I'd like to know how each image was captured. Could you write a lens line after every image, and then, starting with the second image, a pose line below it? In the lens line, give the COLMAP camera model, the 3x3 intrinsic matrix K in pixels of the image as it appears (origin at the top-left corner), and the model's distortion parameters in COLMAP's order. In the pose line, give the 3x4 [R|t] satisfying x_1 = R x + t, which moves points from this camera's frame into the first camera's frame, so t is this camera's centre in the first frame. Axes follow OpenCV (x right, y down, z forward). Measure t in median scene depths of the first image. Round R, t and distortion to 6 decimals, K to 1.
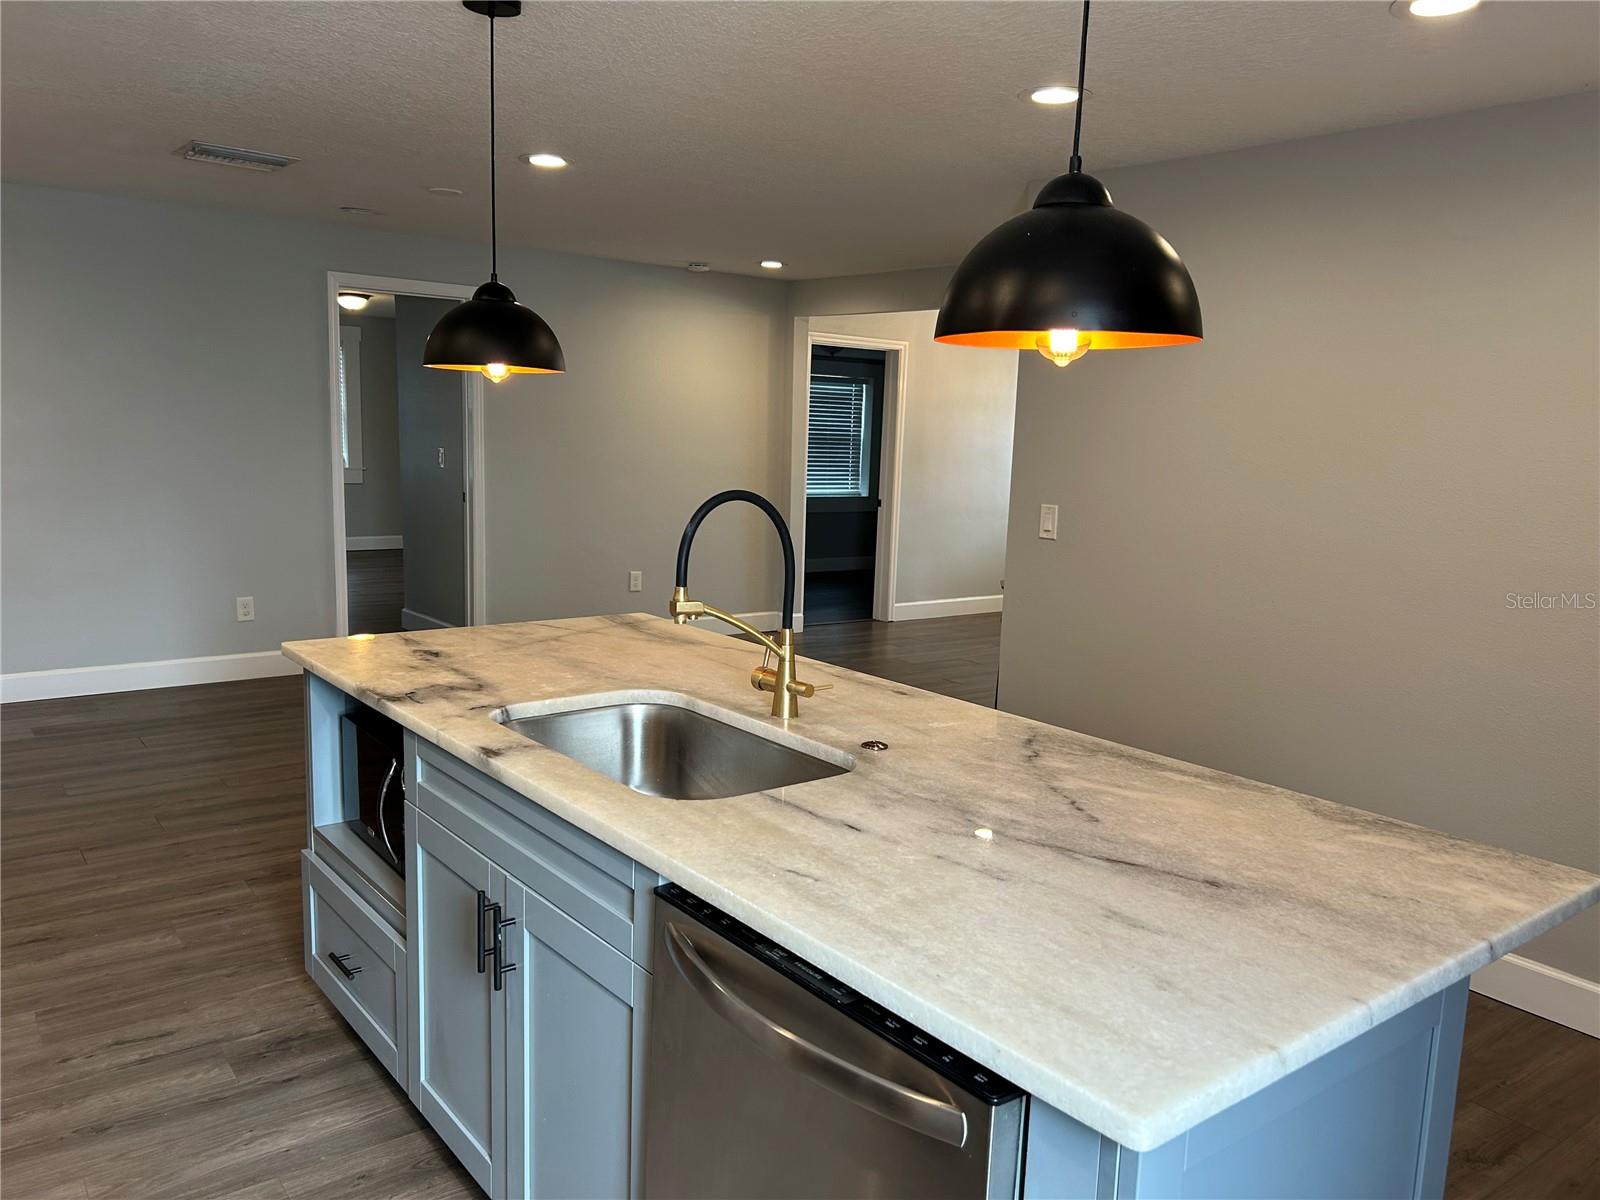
lens RADIAL K [[1197.6, 0, 805.6], [0, 1197.6, 607.5], [0, 0, 1]] dist [0.072898, -0.109130]
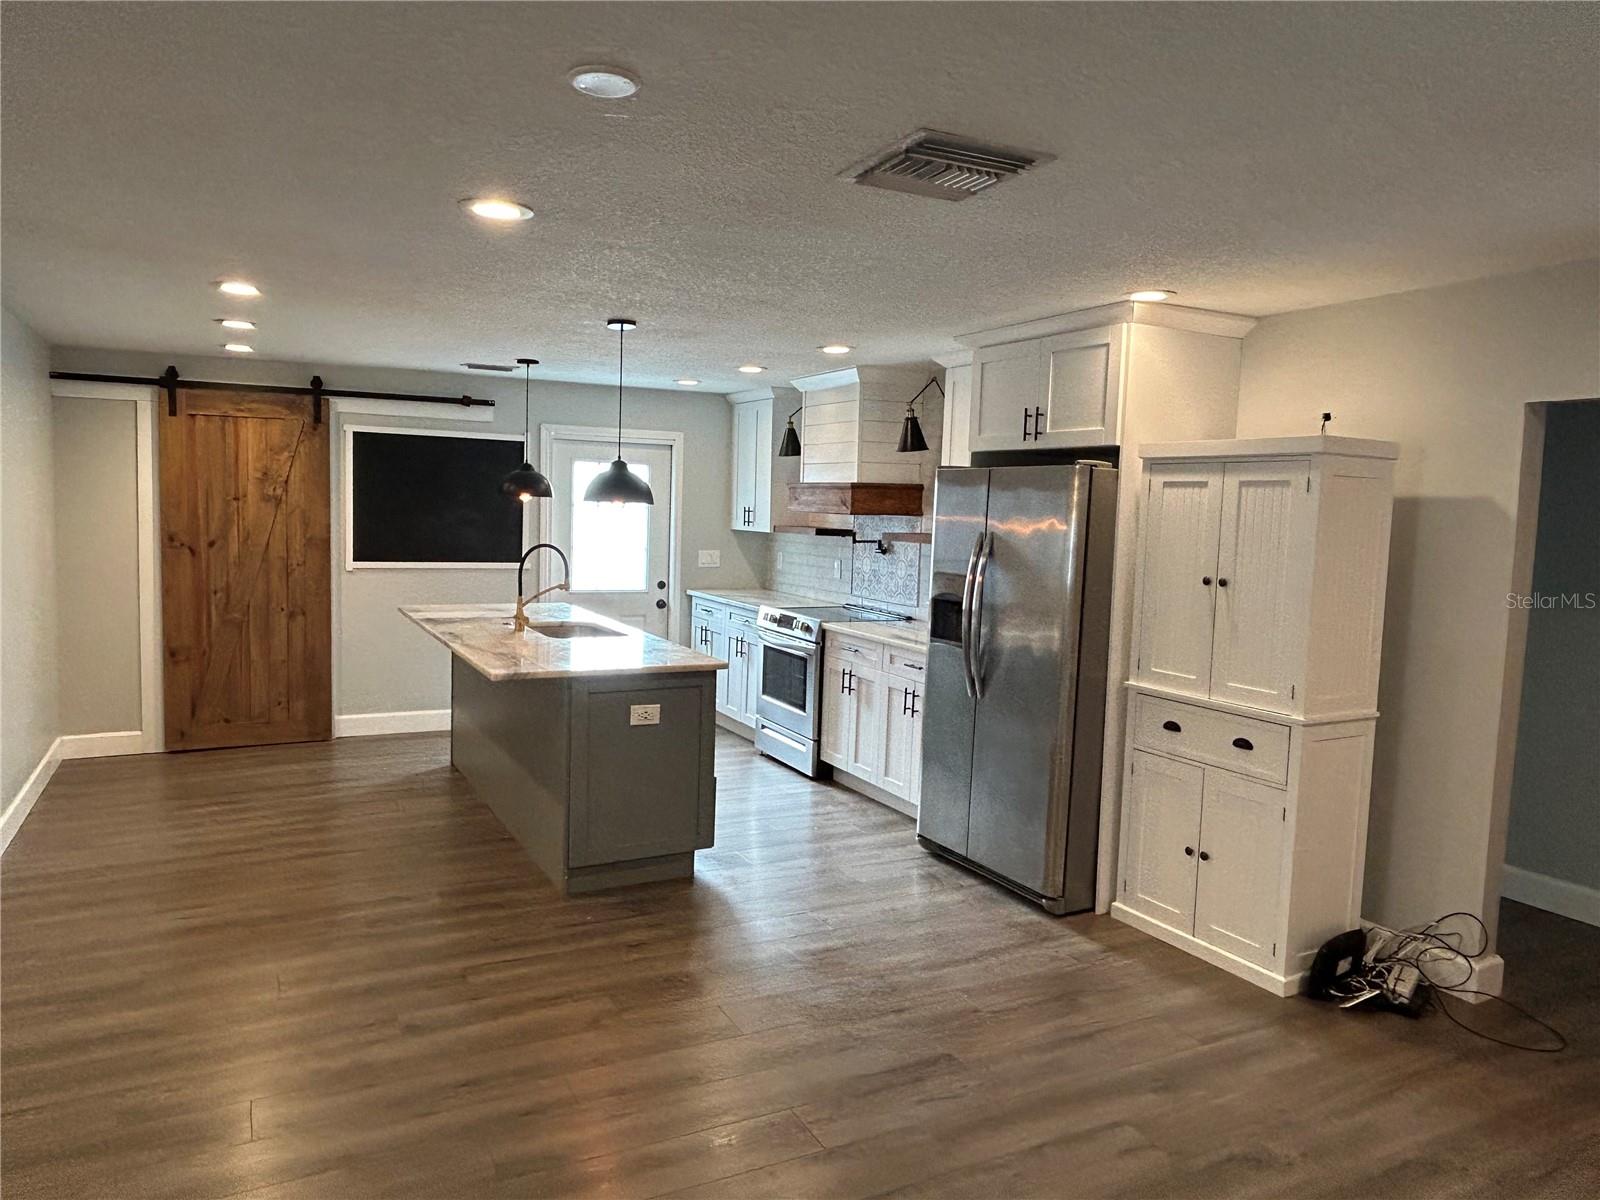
lens RADIAL K [[1066.9, 0, 798.6], [0, 1066.9, 591.0], [0, 0, 1]] dist [-0.007071, -0.002718]
pose [[-0.983774, -0.079862, 0.160660, -1.253307], [-0.039871, 0.970391, 0.238225, -0.726729], [-0.174928, 0.227953, -0.957829, 3.952577]]
